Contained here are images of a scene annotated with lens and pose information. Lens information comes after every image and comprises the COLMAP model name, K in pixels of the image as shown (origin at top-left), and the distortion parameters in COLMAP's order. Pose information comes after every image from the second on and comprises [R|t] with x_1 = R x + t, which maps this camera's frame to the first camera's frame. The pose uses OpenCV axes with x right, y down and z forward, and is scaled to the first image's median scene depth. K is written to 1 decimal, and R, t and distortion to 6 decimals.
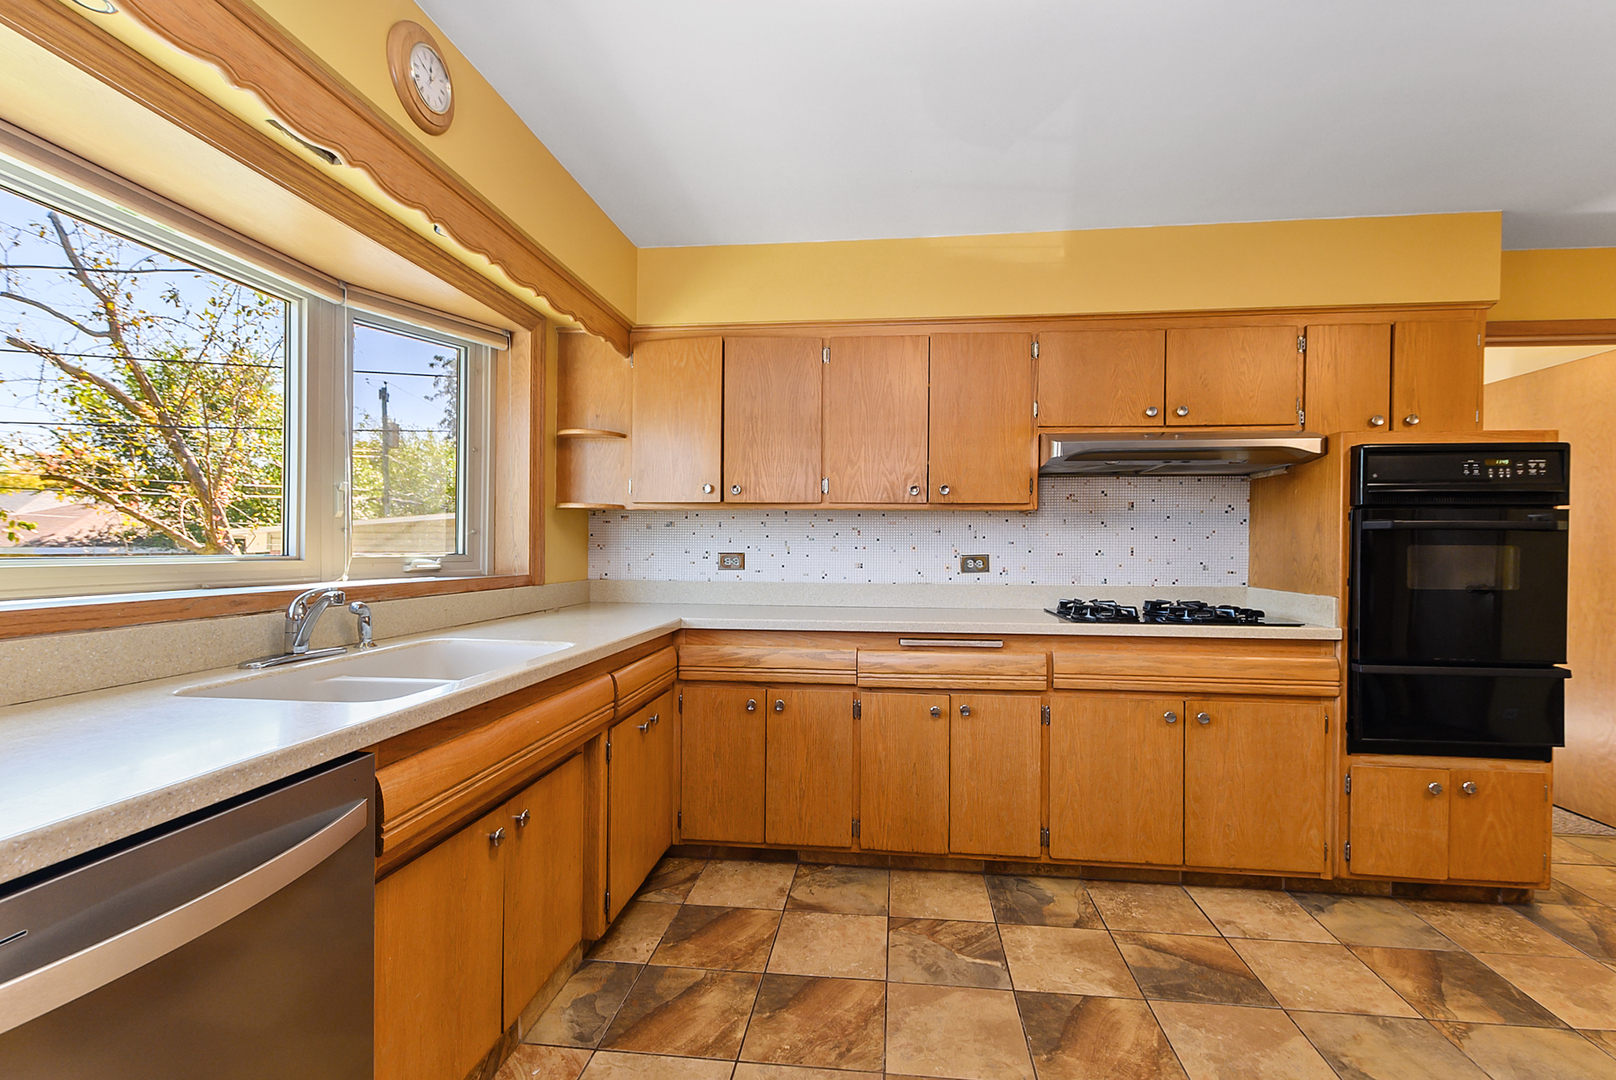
lens RADIAL K [[711.1, 0, 813.9], [0, 711.1, 547.4], [0, 0, 1]] dist [0.011484, -0.007516]
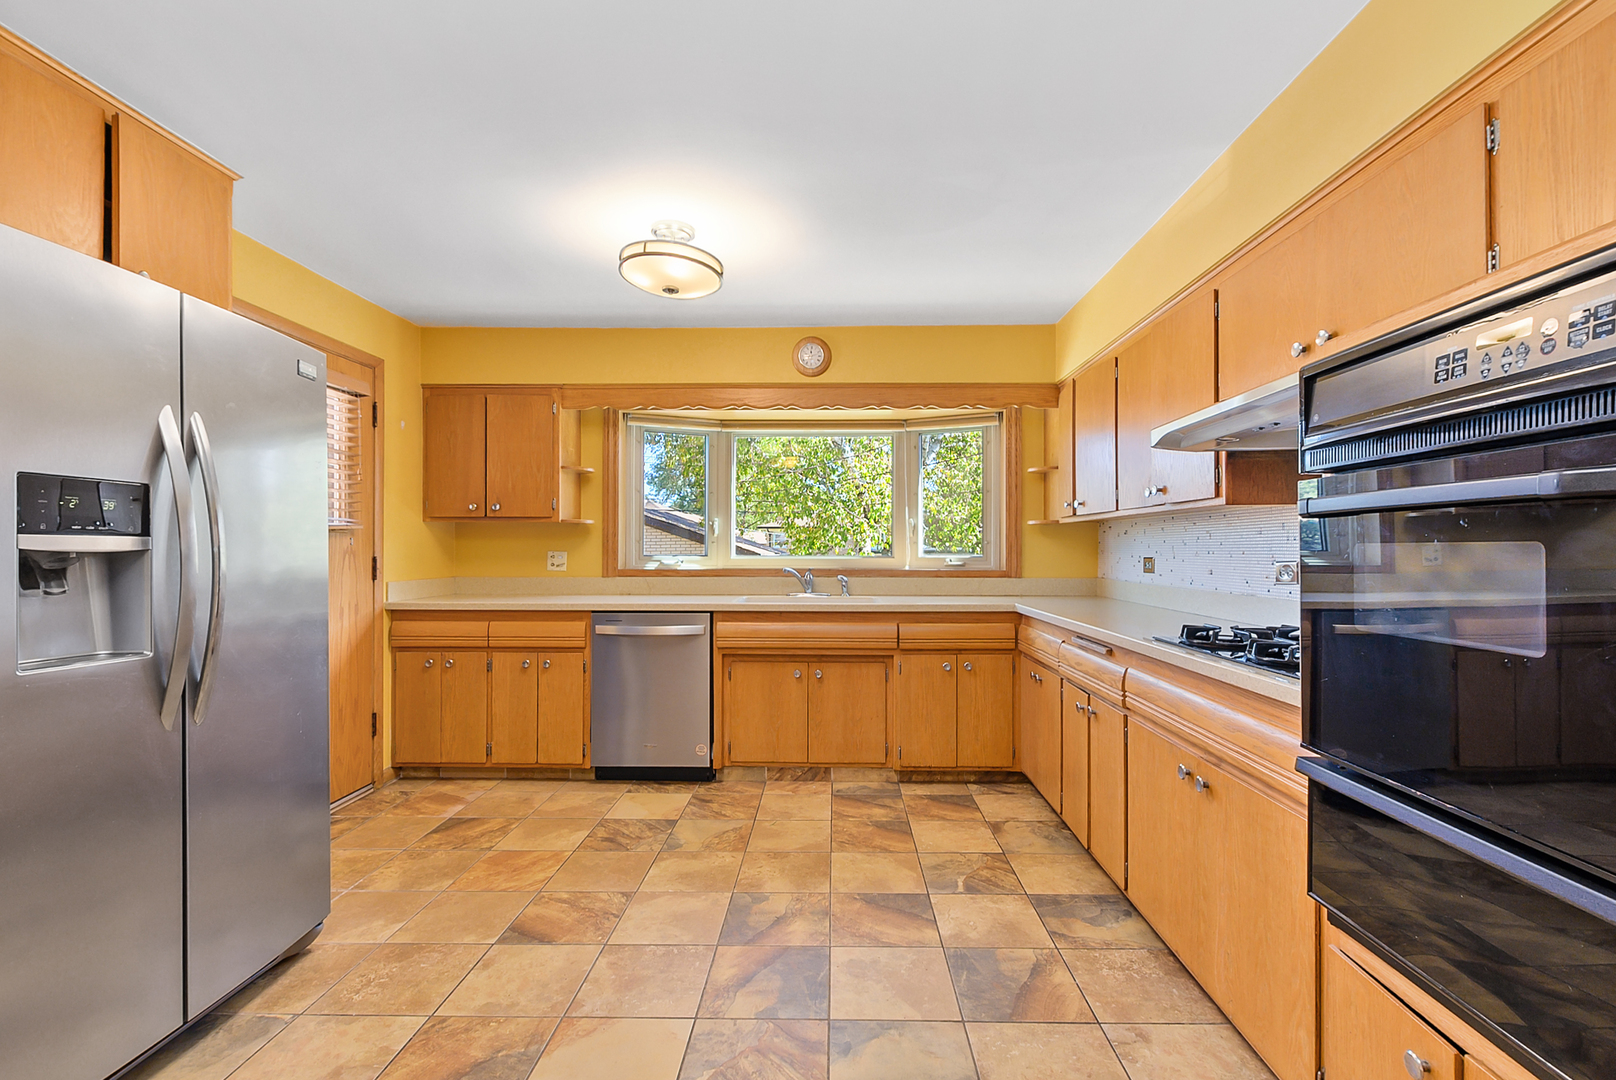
lens RADIAL K [[711.1, 0, 815.5], [0, 711.1, 546.0], [0, 0, 1]] dist [0.011484, -0.007516]
pose [[0.089392, -0.010023, -0.995946, 1.339899], [-0.001859, 0.999946, -0.010230, 0.003761], [0.995995, 0.002766, 0.089369, 0.585384]]
